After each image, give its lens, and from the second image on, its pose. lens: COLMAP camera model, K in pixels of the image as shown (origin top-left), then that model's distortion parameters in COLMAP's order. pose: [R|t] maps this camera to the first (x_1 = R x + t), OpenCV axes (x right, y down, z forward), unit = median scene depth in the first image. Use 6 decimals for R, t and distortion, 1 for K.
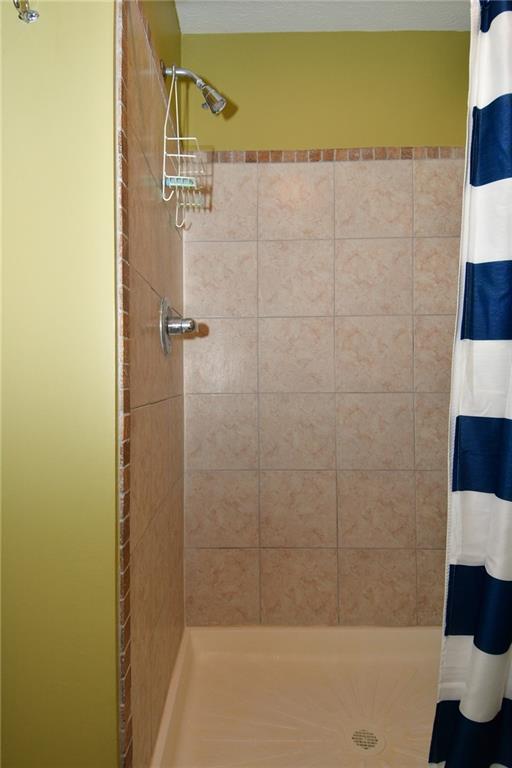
lens RADIAL K [[446.9, 0, 237.3], [0, 446.9, 373.0], [0, 0, 1]] dist [0.027101, -0.022432]
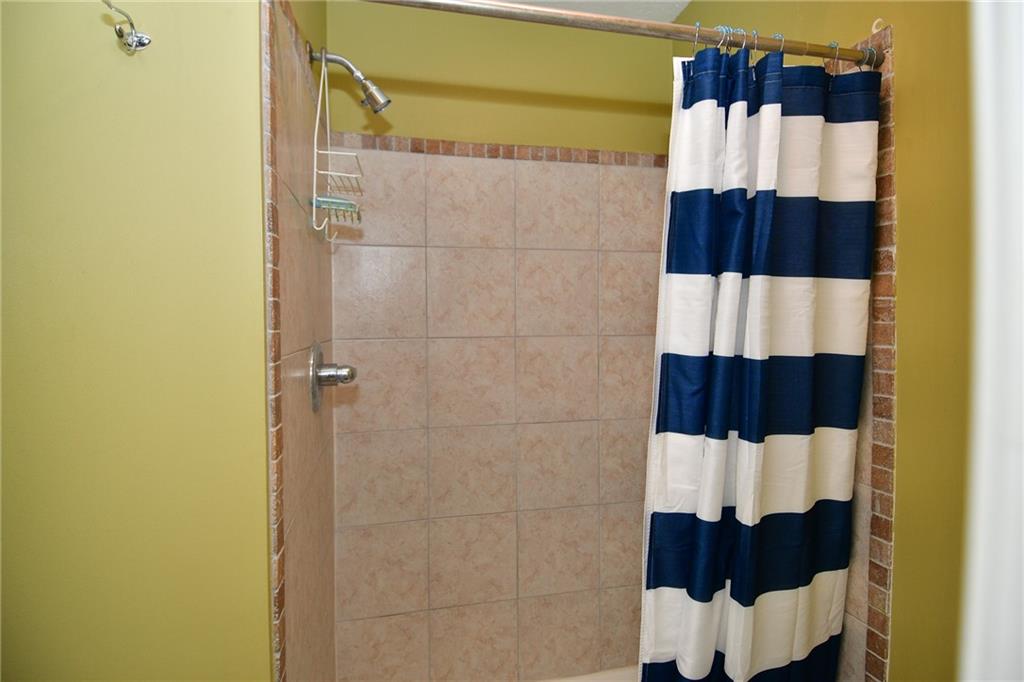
lens RADIAL K [[533.0, 0, 518.1], [0, 533.0, 333.9], [0, 0, 1]] dist [0.046453, -0.050390]
pose [[0.969285, -0.004716, 0.245895, -0.034938], [-0.002937, 0.999523, 0.030749, -0.166080], [-0.245923, -0.030527, 0.968809, -0.014228]]
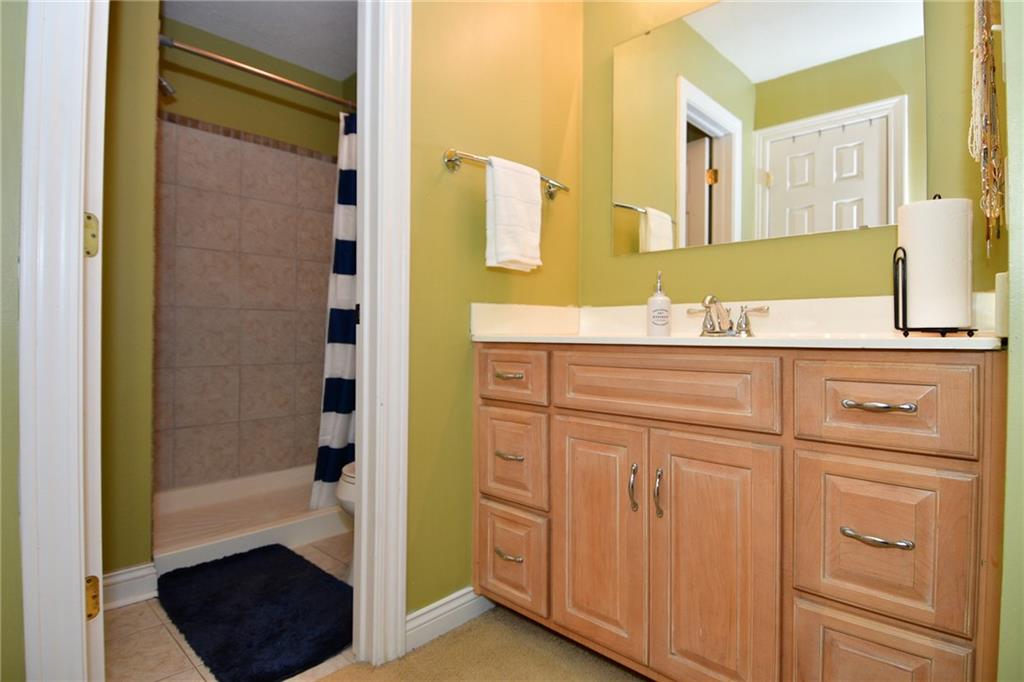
lens RADIAL K [[533.0, 0, 517.8], [0, 533.0, 334.7], [0, 0, 1]] dist [0.046453, -0.050390]
pose [[0.672339, 0.012962, 0.740130, -0.427962], [-0.017923, 0.999839, -0.001228, 0.109965], [-0.740026, -0.012440, 0.672463, -0.739622]]
